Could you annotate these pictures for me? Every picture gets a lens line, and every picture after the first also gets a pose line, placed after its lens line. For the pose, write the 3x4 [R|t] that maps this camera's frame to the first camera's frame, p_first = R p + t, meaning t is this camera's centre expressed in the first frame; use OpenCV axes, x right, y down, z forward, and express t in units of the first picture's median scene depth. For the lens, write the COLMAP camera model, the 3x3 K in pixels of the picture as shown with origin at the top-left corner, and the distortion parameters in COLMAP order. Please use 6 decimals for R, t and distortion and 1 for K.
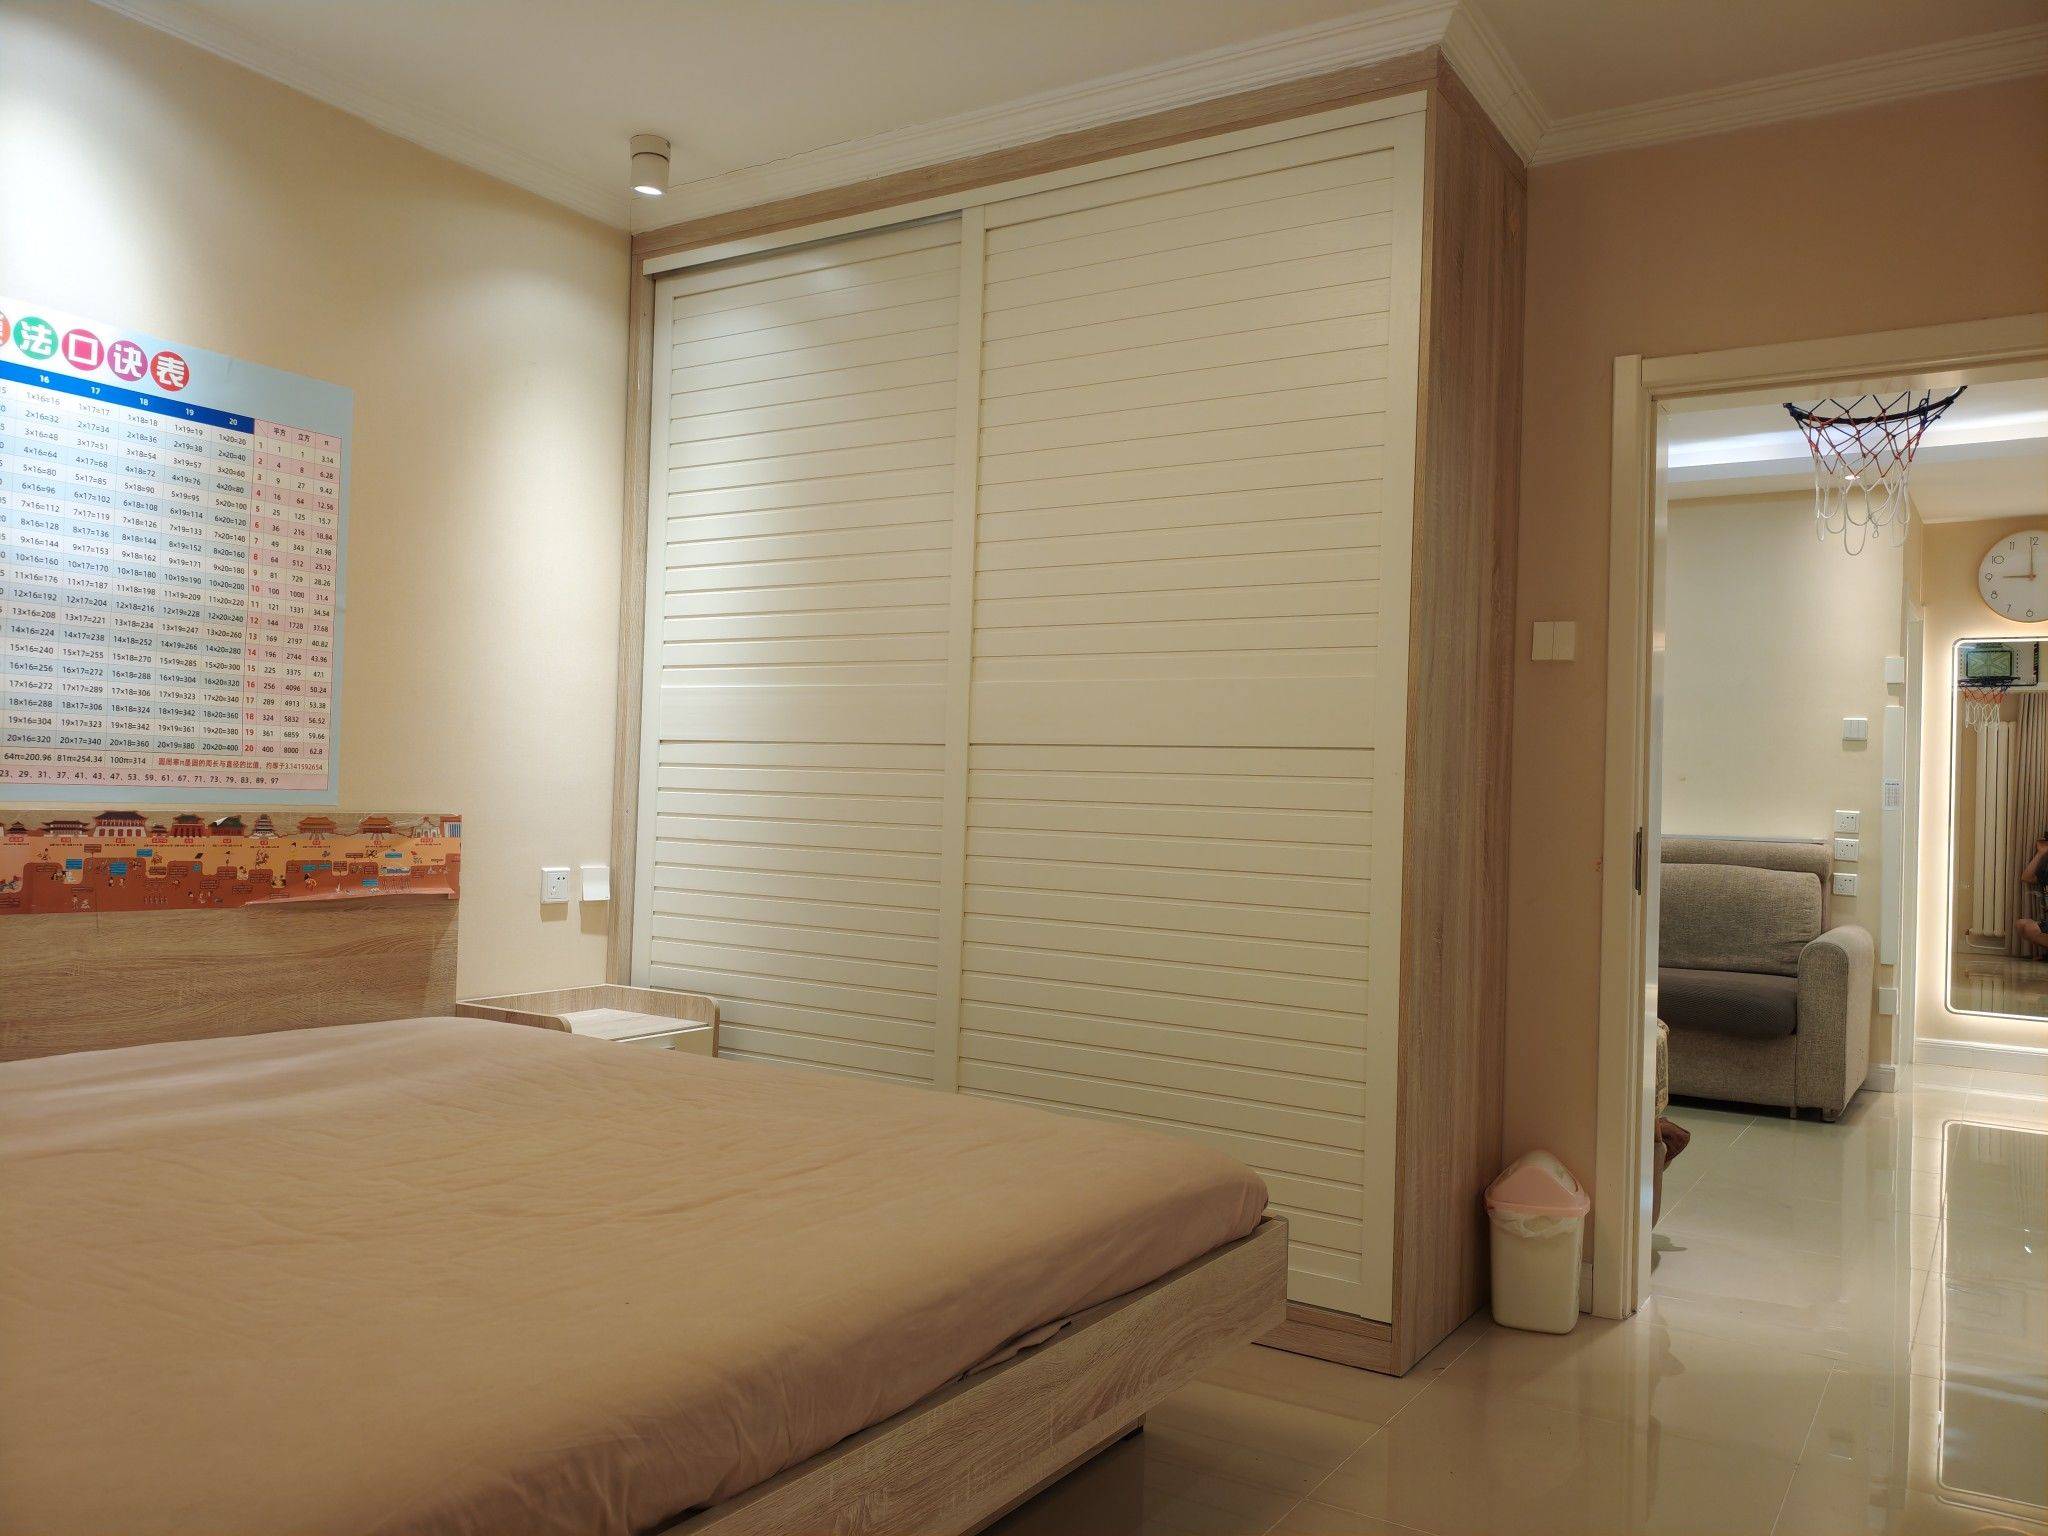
lens RADIAL K [[1588.8, 0, 1029.8], [0, 1588.8, 766.0], [0, 0, 1]] dist [0.030500, -0.014287]
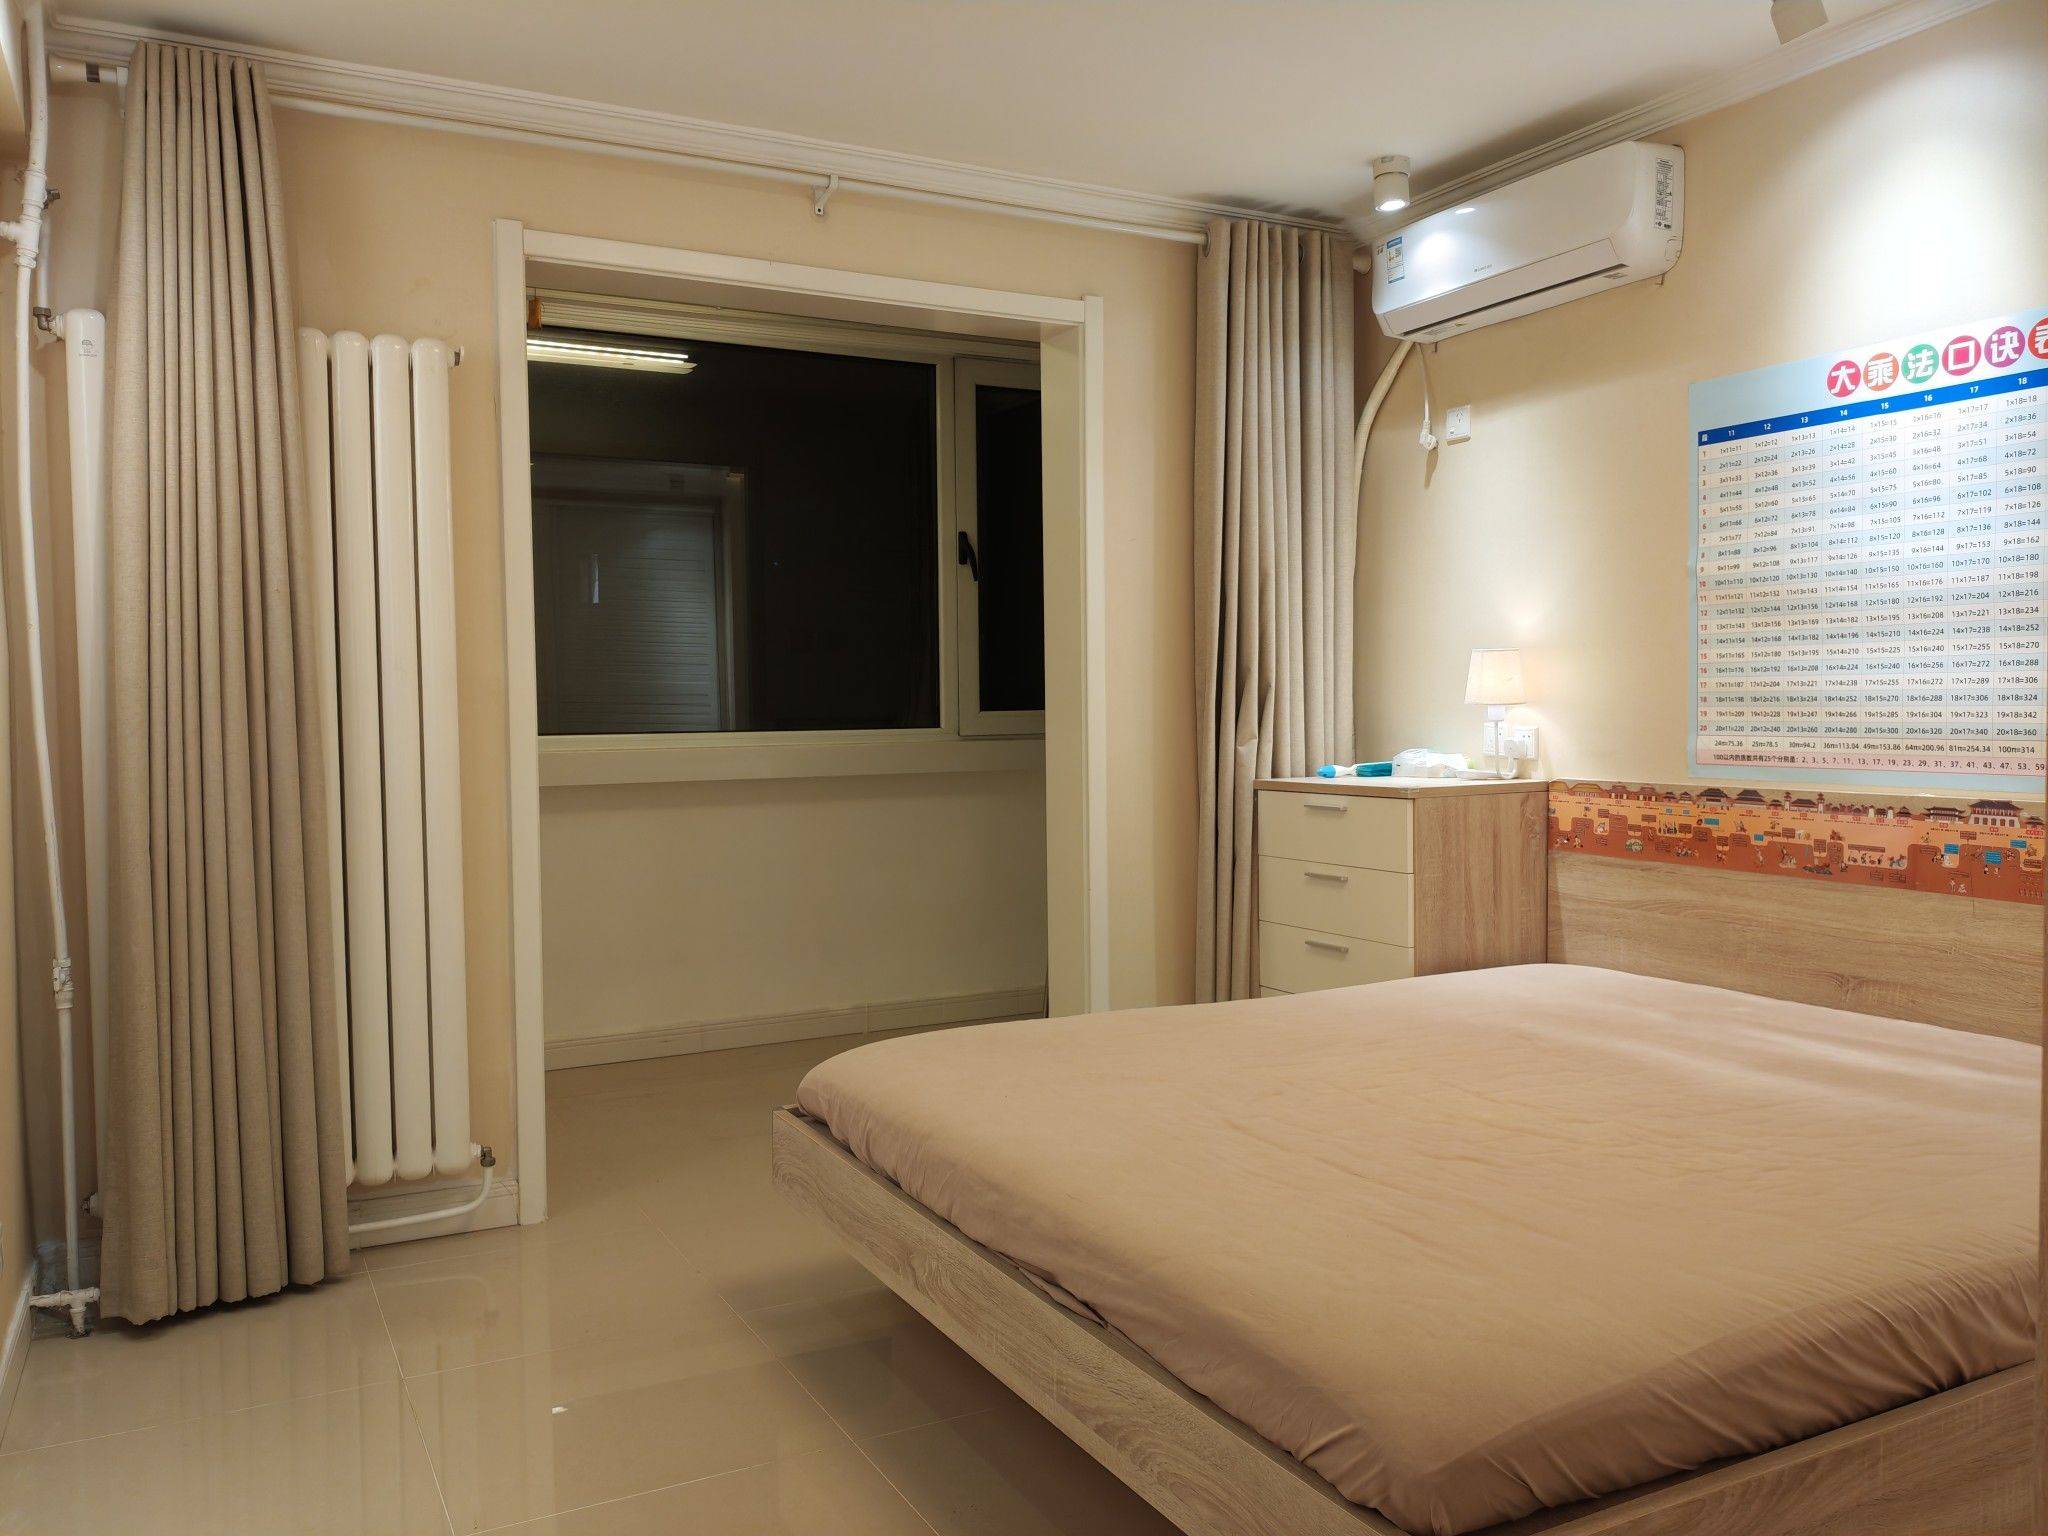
lens RADIAL K [[1588.8, 0, 1027.7], [0, 1588.8, 774.1], [0, 0, 1]] dist [0.030500, -0.014287]
pose [[-0.492562, 0.007201, -0.870248, 0.604896], [0.006372, 0.999969, 0.004667, 0.003187], [0.870254, -0.003246, -0.492592, 0.968469]]
